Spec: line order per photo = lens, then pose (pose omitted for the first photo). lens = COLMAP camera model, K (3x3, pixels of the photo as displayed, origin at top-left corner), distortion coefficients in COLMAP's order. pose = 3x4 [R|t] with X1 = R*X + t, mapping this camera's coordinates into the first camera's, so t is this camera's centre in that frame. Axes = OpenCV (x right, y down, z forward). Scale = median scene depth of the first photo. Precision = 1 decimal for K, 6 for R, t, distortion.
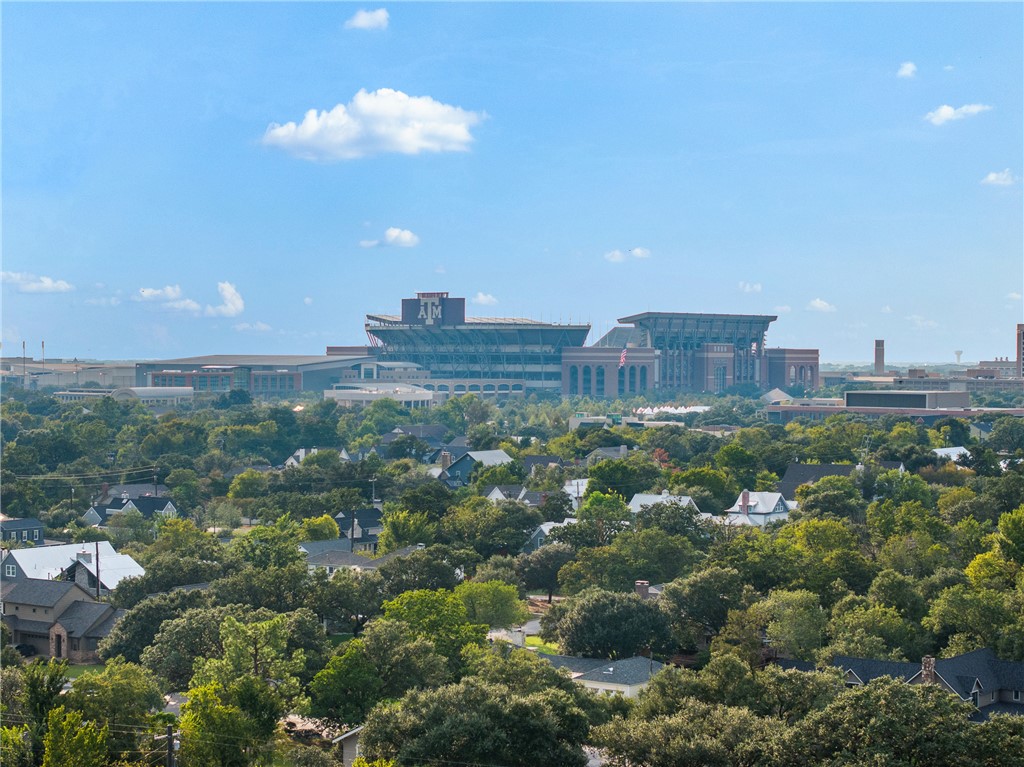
lens RADIAL K [[1994.0, 0, 512.0], [0, 1994.0, 383.5], [0, 0, 1]] dist [0.020900, 0.060678]
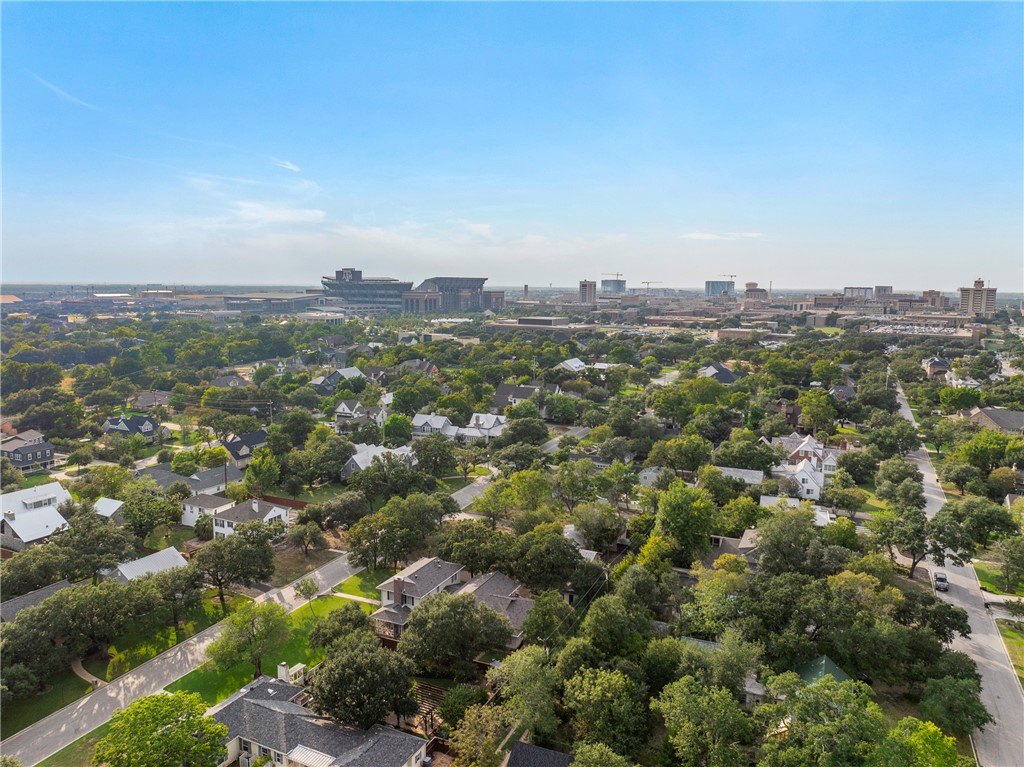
lens RADIAL K [[713.8, 0, 512.0], [0, 713.8, 383.5], [0, 0, 1]] dist [-0.040001, 0.002055]
pose [[0.986057, -0.017632, 0.165470, 0.011566], [-0.003009, 0.992319, 0.123672, -0.014330], [-0.166380, -0.122445, 0.978430, 0.101405]]
